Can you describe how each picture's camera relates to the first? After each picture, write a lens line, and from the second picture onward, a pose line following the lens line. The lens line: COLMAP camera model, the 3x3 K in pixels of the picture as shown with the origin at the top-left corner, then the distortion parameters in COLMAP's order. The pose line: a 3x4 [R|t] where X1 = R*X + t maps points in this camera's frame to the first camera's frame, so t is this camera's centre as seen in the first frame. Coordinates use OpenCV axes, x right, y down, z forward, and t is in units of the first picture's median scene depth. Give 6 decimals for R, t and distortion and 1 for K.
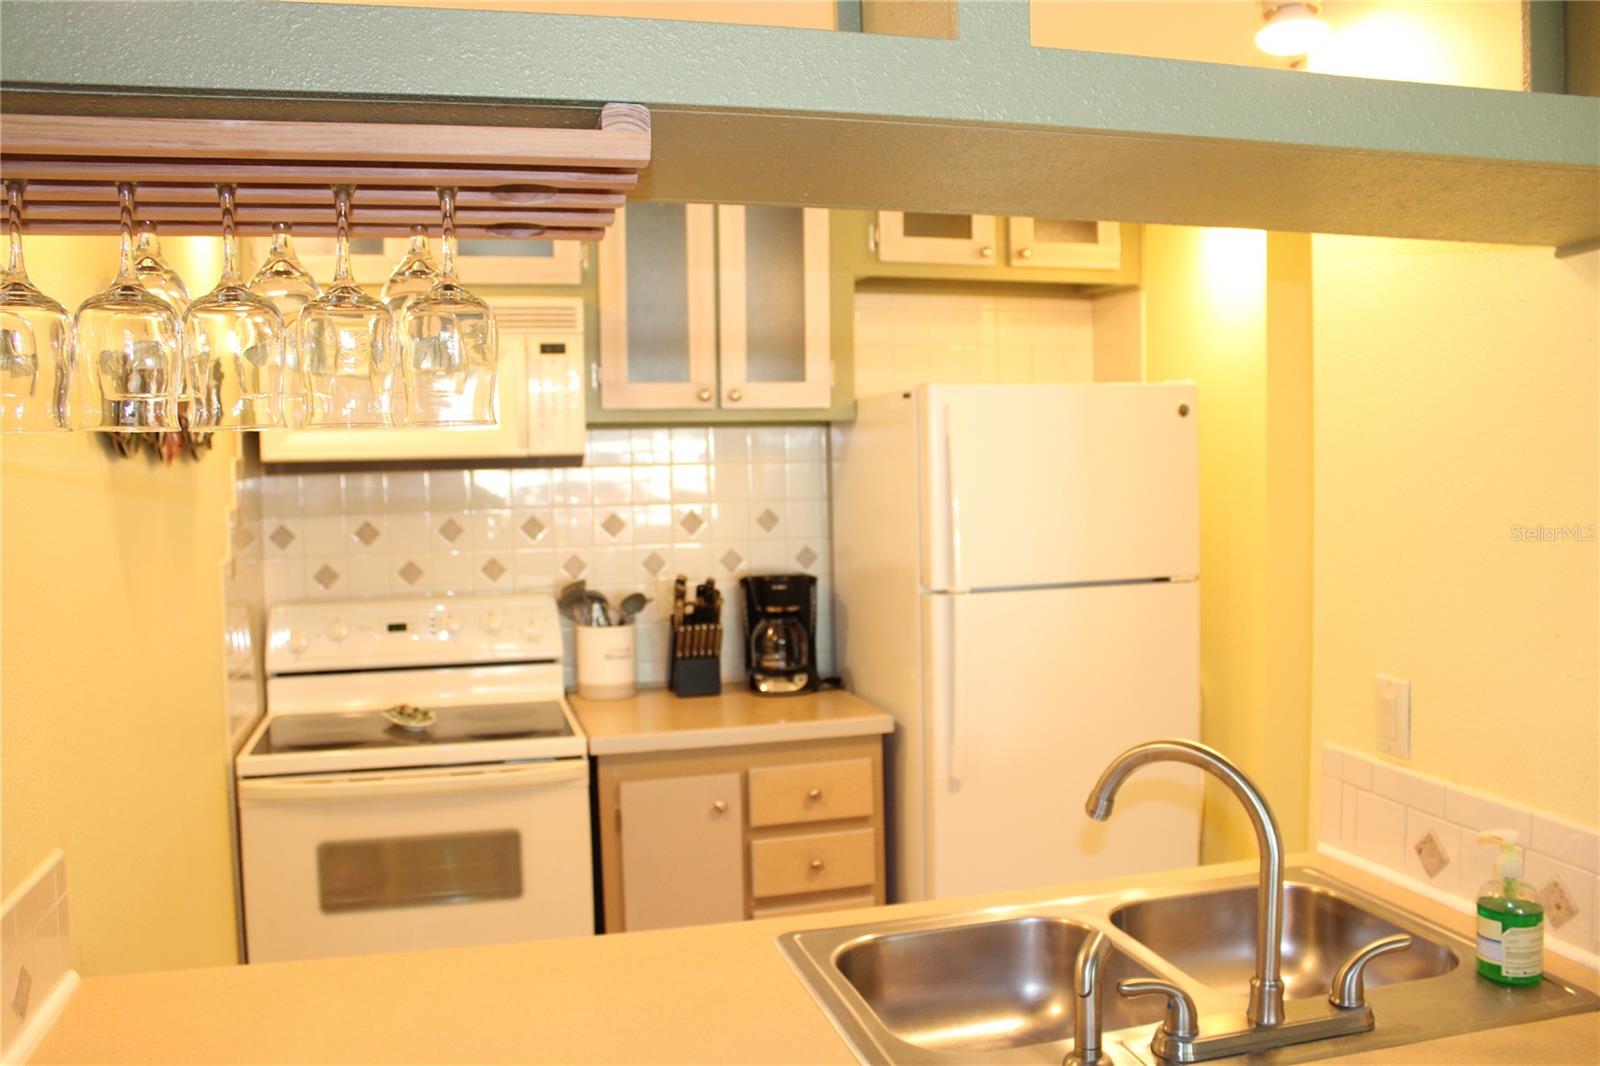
lens RADIAL K [[1320.5, 0, 781.6], [0, 1320.5, 558.4], [0, 0, 1]] dist [-0.158170, 0.127915]
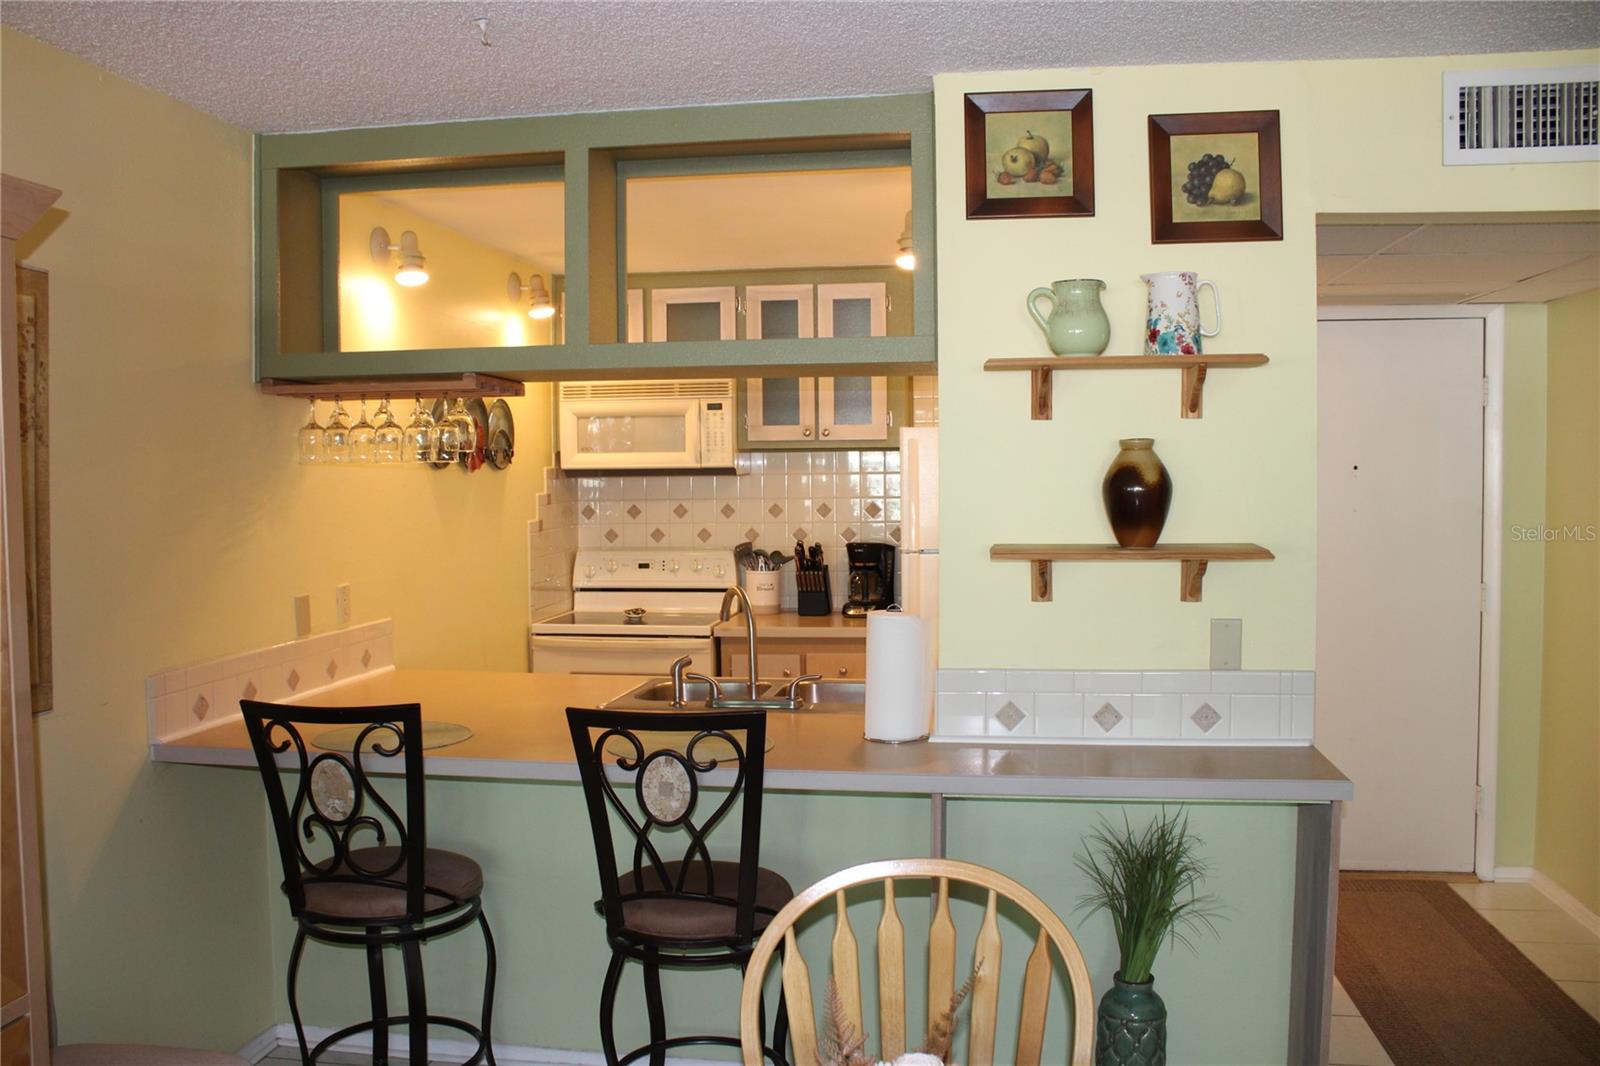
lens RADIAL K [[1320.5, 0, 793.1], [0, 1320.5, 529.7], [0, 0, 1]] dist [-0.158170, 0.127915]
pose [[0.919492, 0.026125, -0.392239, 0.585900], [-0.036078, 0.999186, -0.018023, 0.030254], [0.391449, 0.030723, 0.919687, -0.544408]]
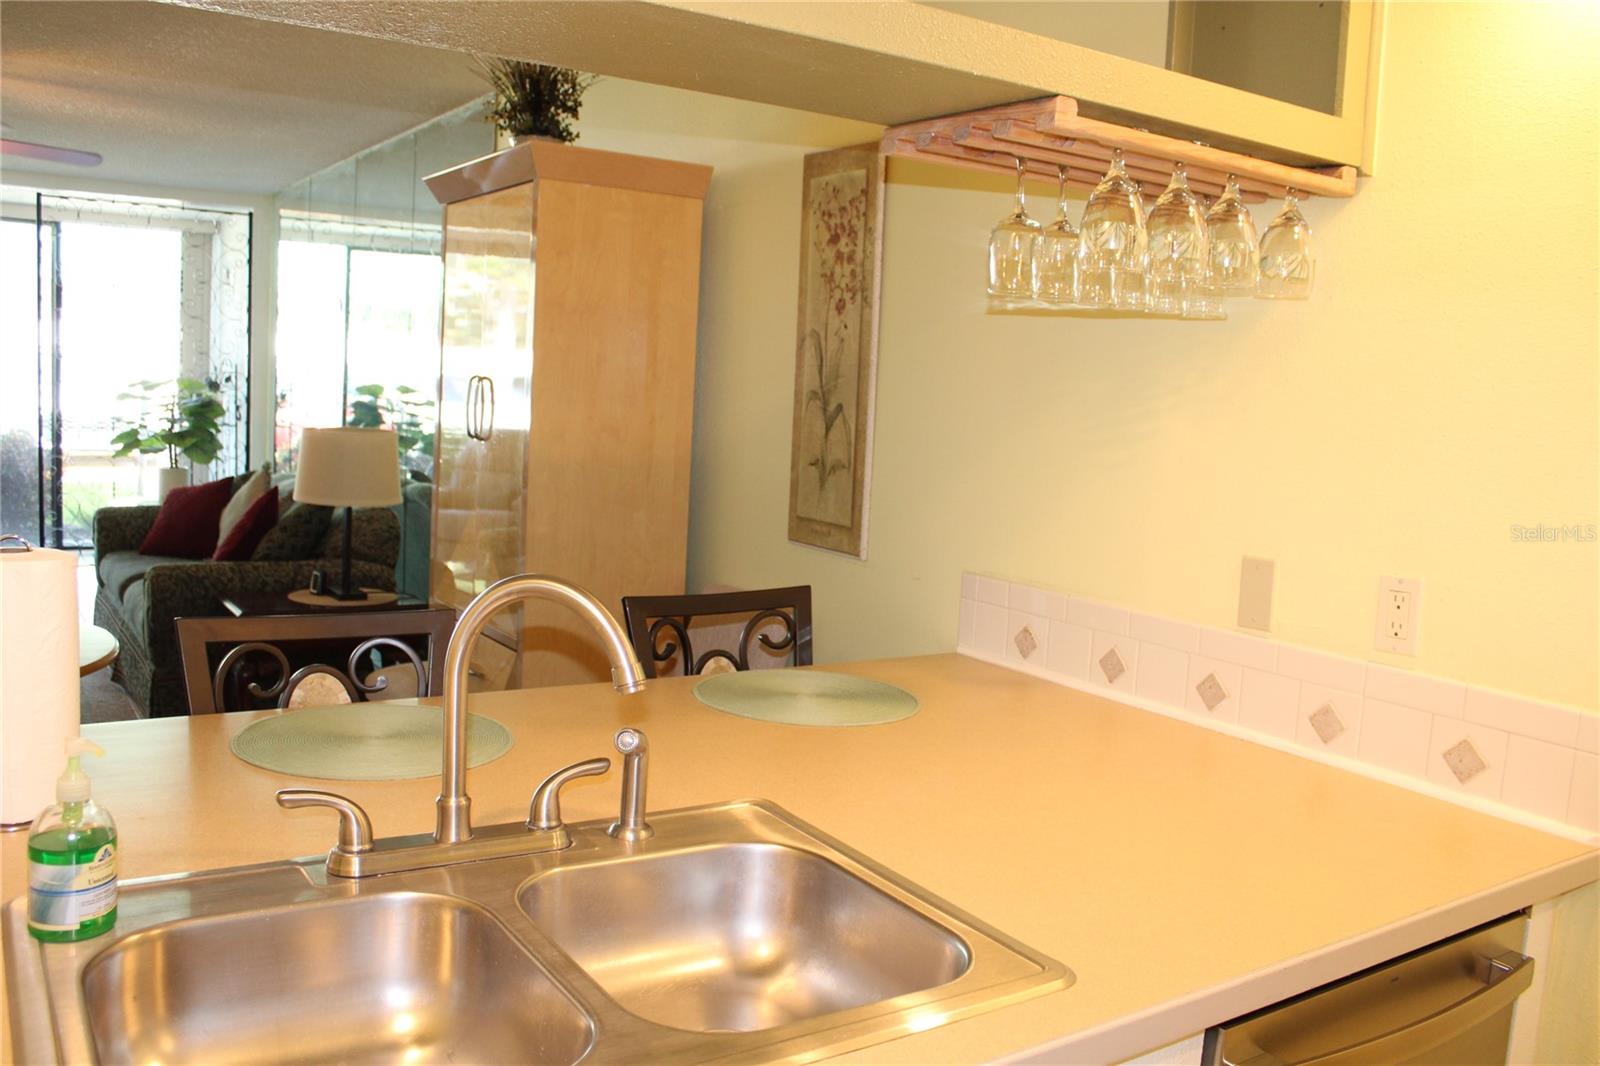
lens RADIAL K [[1320.5, 0, 765.3], [0, 1320.5, 519.5], [0, 0, 1]] dist [-0.158170, 0.127915]
pose [[-0.952139, 0.007148, -0.305582, 0.179492], [-0.050845, 0.982095, 0.181396, -0.034780], [0.301408, 0.188252, -0.934727, 0.801016]]
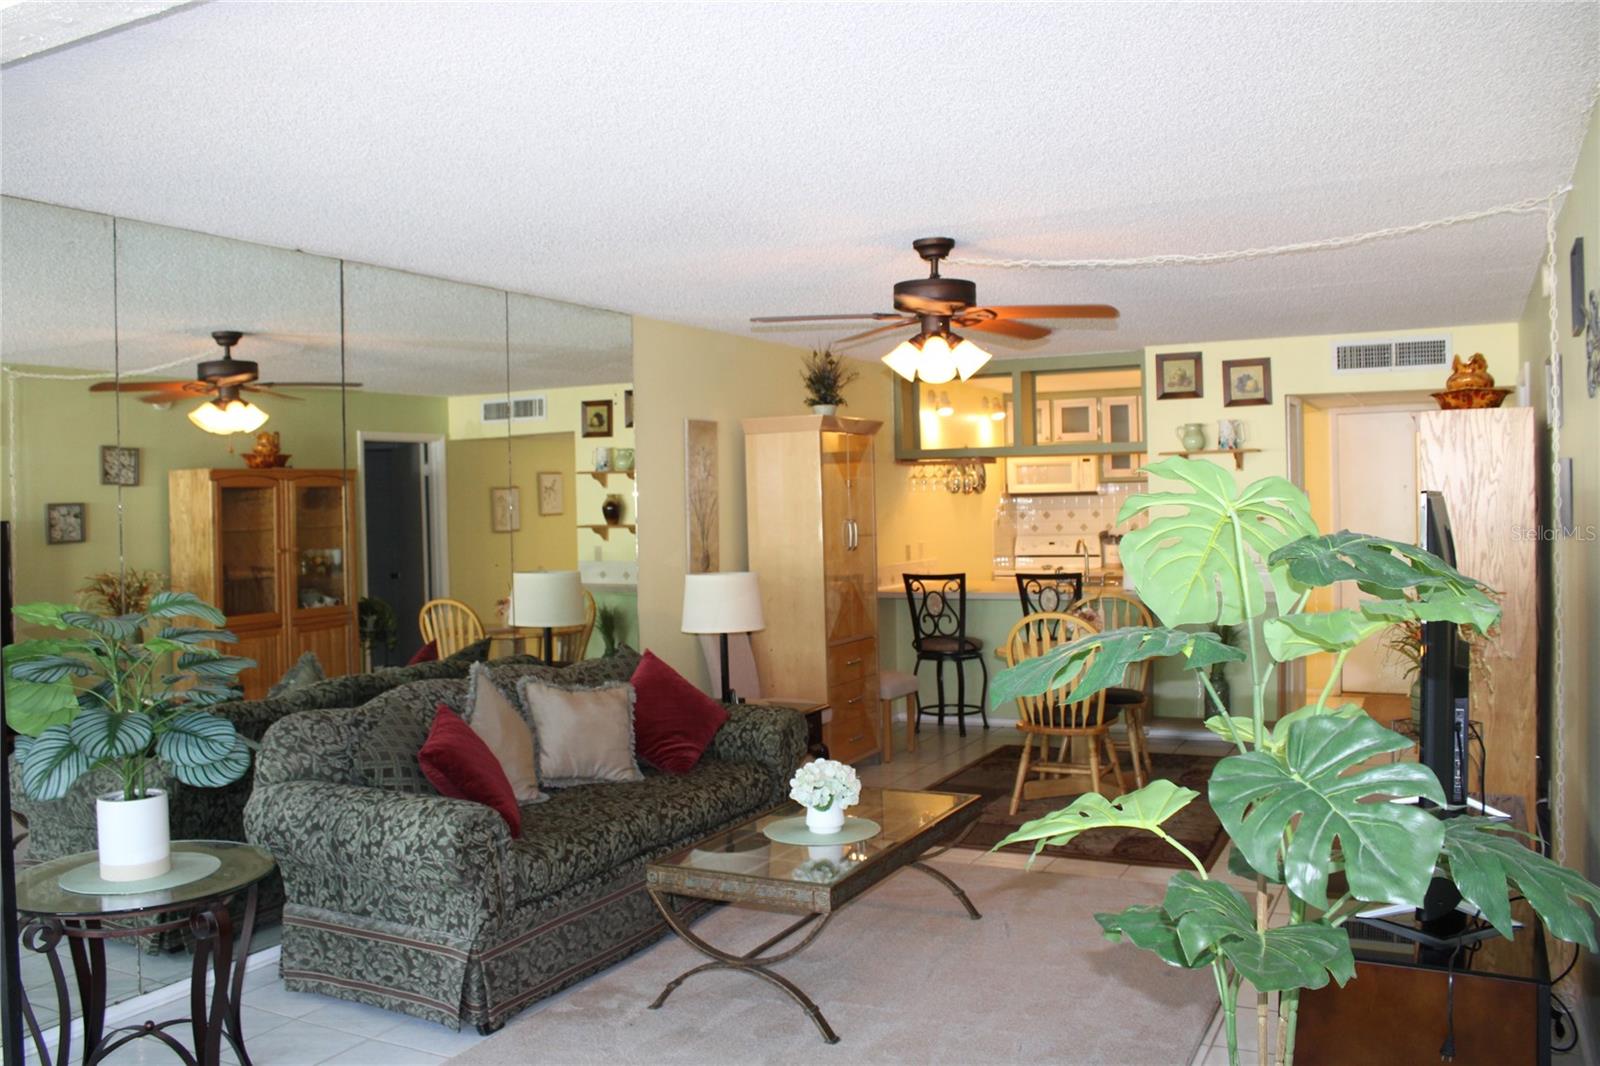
lens RADIAL K [[1320.5, 0, 811.1], [0, 1320.5, 527.4], [0, 0, 1]] dist [-0.158170, 0.127915]
pose [[0.753884, 0.011349, -0.656909, 1.463059], [-0.038491, 0.998896, -0.026916, 0.128476], [0.655879, 0.045577, 0.753489, -1.949558]]
